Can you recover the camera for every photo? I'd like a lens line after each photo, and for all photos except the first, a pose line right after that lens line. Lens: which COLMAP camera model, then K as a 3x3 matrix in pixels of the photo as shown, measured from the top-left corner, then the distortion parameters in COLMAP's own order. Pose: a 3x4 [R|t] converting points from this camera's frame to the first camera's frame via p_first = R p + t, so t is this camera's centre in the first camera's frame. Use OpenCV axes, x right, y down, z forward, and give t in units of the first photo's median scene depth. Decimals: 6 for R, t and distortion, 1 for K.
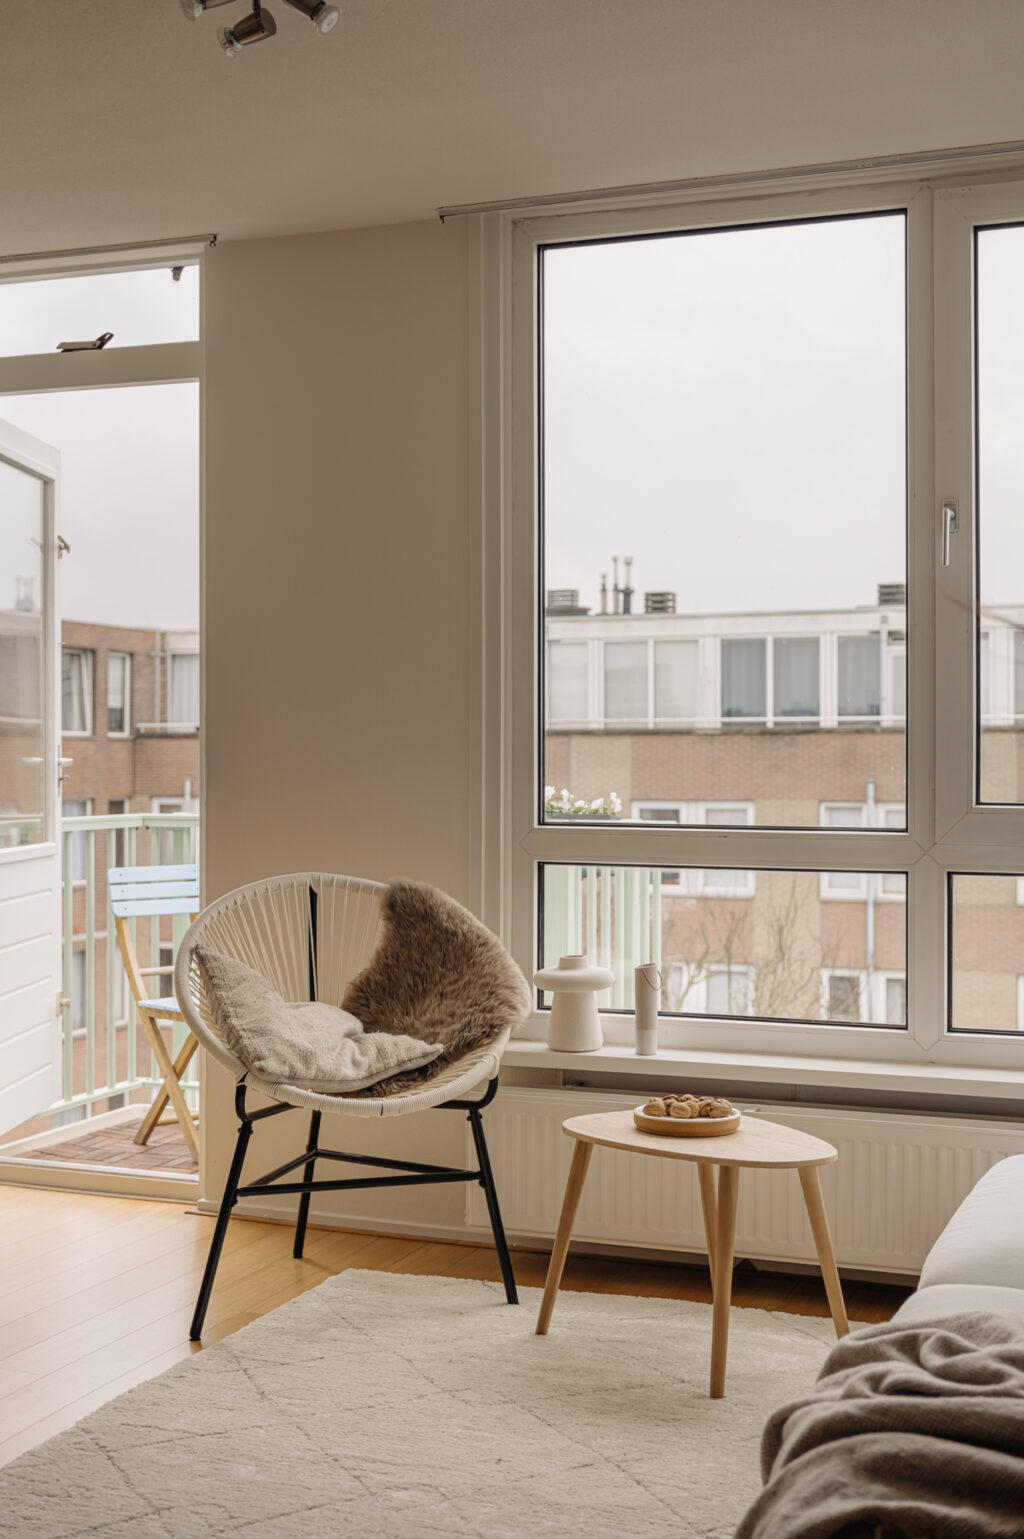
lens RADIAL K [[1936.9, 0, 599.9], [0, 1936.9, 741.3], [0, 0, 1]] dist [0.008872, 0.000000]
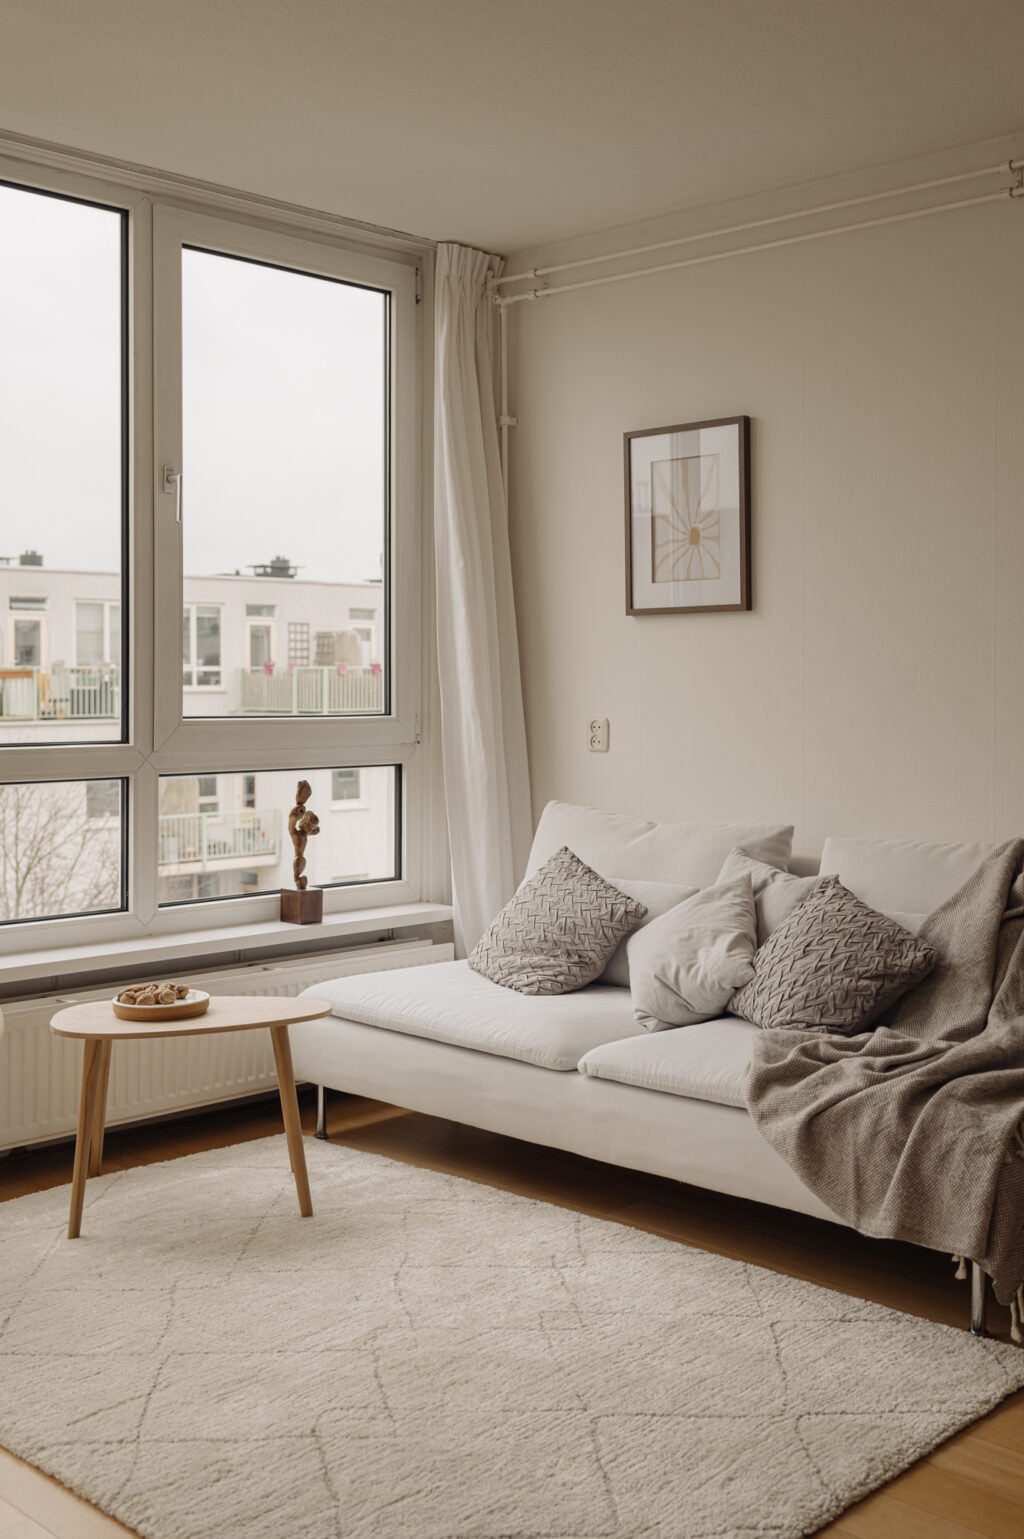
lens RADIAL K [[1652.7, 0, 476.6], [0, 1652.7, 688.6], [0, 0, 1]] dist [0.015567, 0.000000]
pose [[0.390472, -0.001818, 0.920613, -0.728143], [-0.012632, 0.999893, 0.007332, 0.003835], [-0.920528, -0.014492, 0.390408, 0.442899]]
